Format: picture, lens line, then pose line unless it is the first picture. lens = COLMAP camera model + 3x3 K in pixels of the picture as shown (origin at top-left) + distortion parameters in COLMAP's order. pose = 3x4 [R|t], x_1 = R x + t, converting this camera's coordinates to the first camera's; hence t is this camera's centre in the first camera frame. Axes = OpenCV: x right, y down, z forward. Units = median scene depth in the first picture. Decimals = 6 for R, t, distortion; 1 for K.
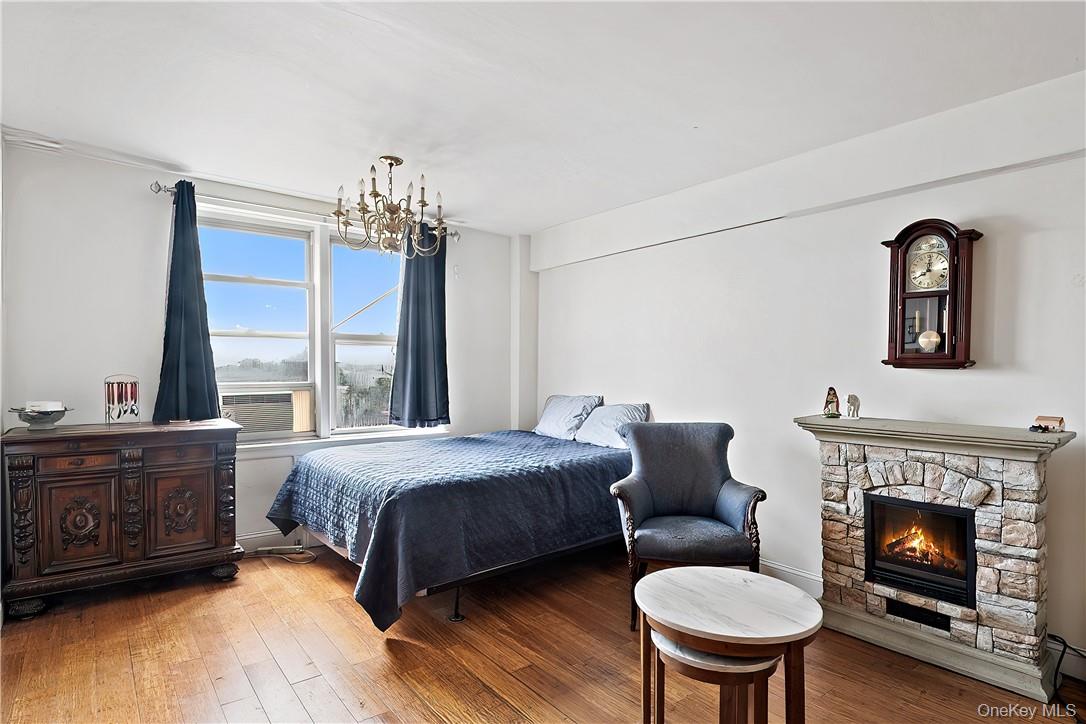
lens RADIAL K [[554.6, 0, 544.6], [0, 554.6, 403.6], [0, 0, 1]] dist [0.027124, -0.028012]
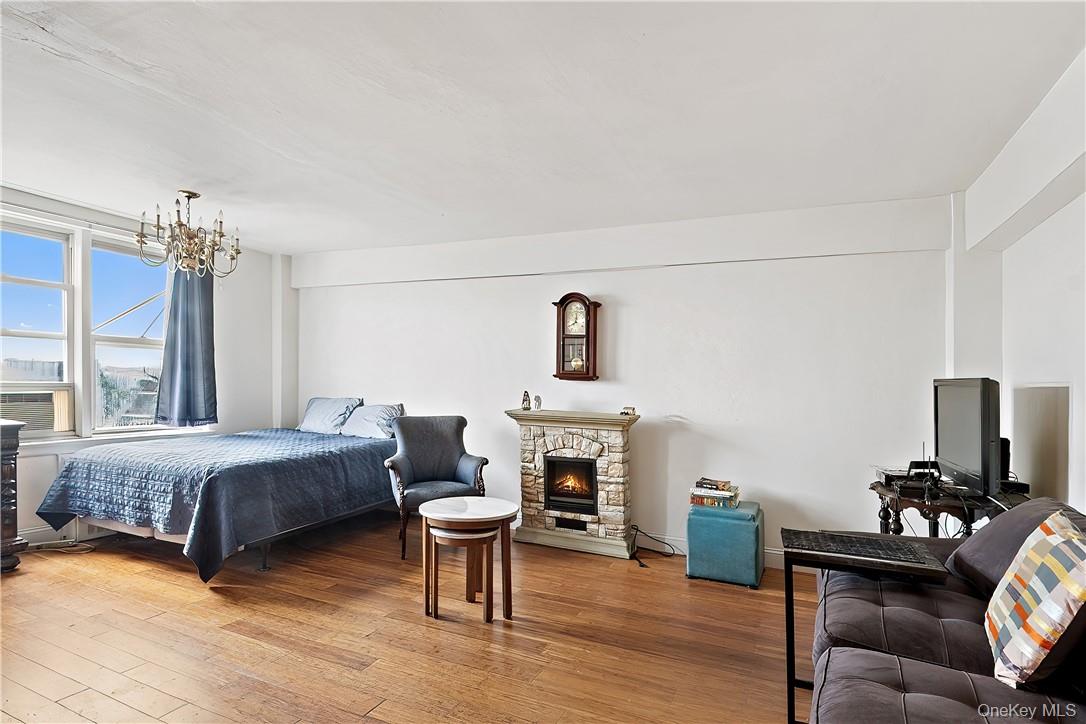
lens RADIAL K [[567.4, 0, 512.0], [0, 567.4, 431.1], [0, 0, 1]] dist [0.015751, -0.000409]
pose [[0.906829, -0.019329, 0.421056, -0.209696], [0.005458, 0.999403, 0.034125, 0.030472], [-0.421464, -0.028647, 0.906392, -0.464612]]
